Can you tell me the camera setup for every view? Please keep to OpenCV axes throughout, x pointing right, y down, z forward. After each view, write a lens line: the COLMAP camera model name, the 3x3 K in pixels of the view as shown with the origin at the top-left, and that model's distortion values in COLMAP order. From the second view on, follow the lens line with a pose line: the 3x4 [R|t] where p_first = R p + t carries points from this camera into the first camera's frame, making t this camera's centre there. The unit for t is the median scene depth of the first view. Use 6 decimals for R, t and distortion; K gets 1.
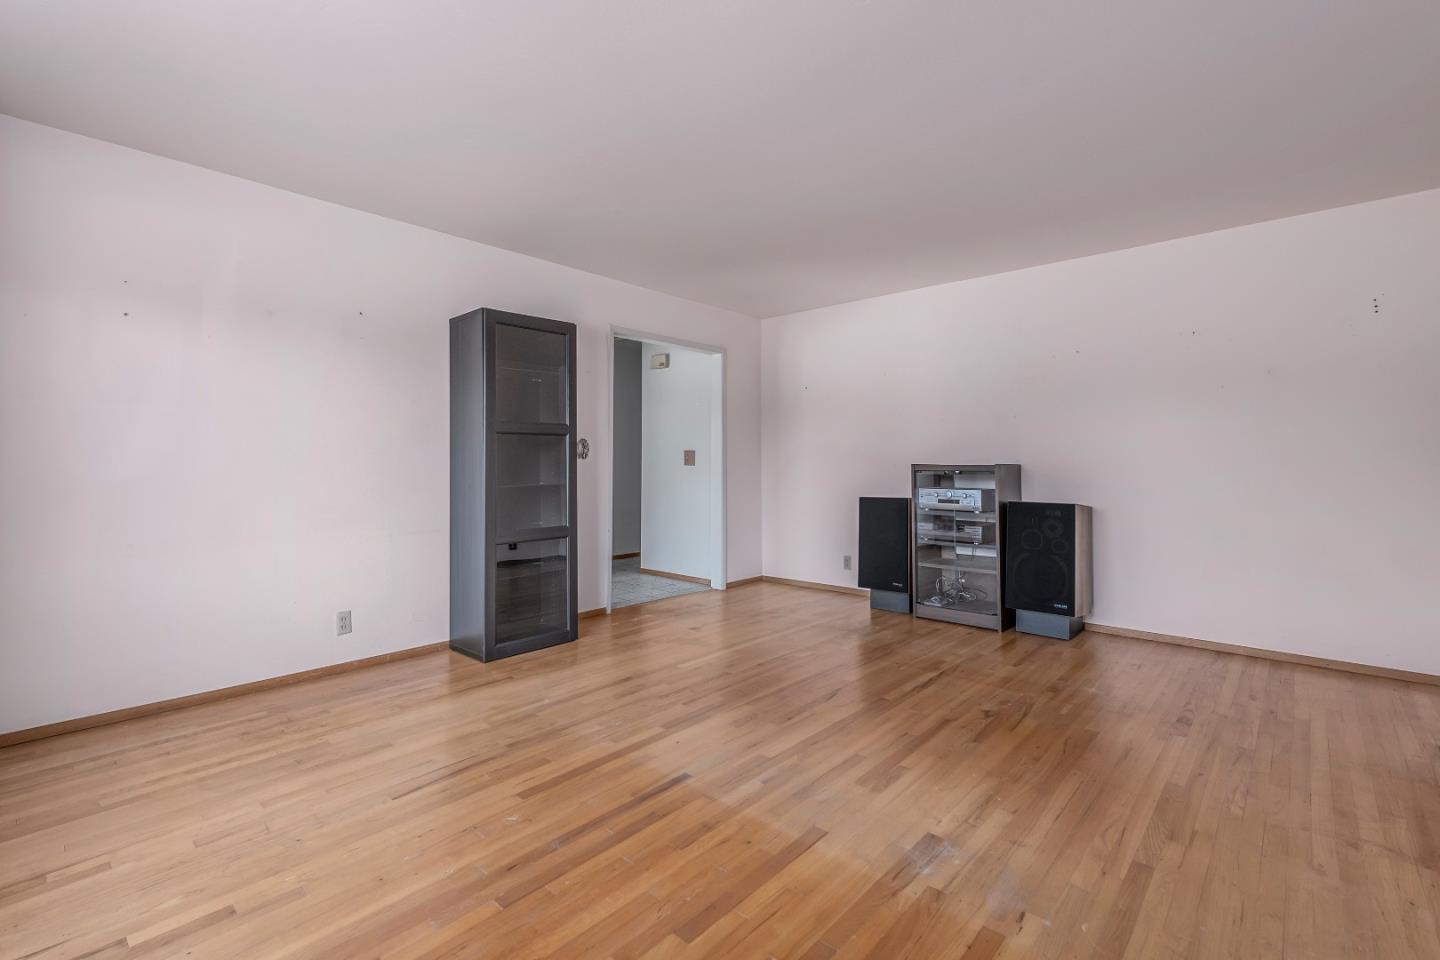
lens RADIAL K [[578.6, 0, 720.1], [0, 578.6, 459.6], [0, 0, 1]] dist [0.000671, -0.000027]
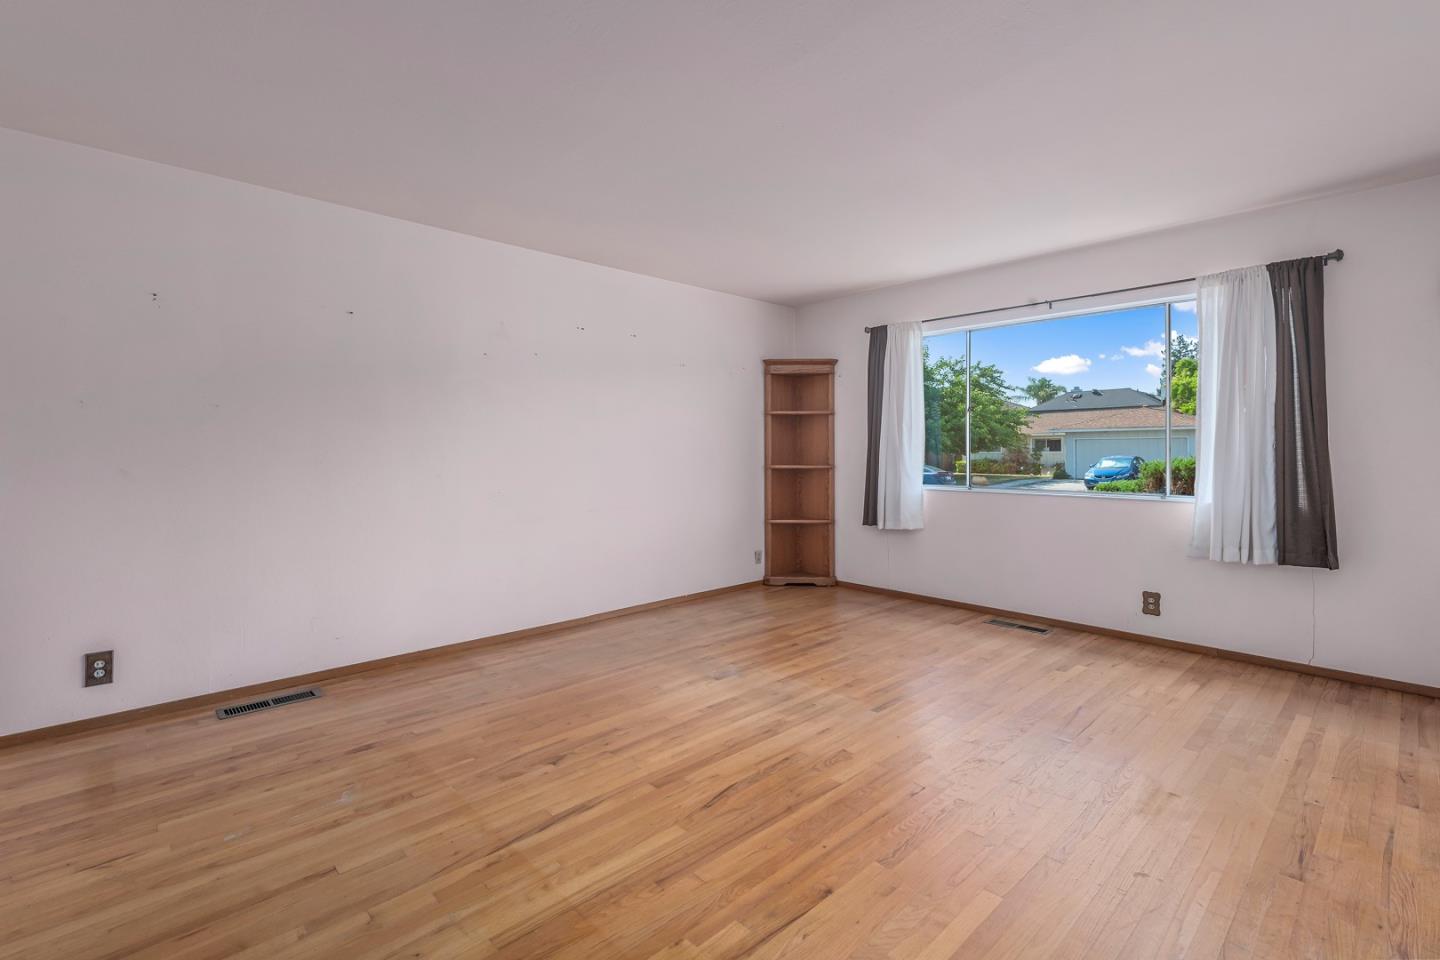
lens RADIAL K [[578.6, 0, 720.1], [0, 578.6, 459.6], [0, 0, 1]] dist [0.000671, -0.000027]
pose [[-0.996867, 0.004469, 0.078973, 0.176038], [0.005211, 0.999944, 0.009188, -0.026594], [-0.078927, 0.009570, -0.996834, 2.242642]]
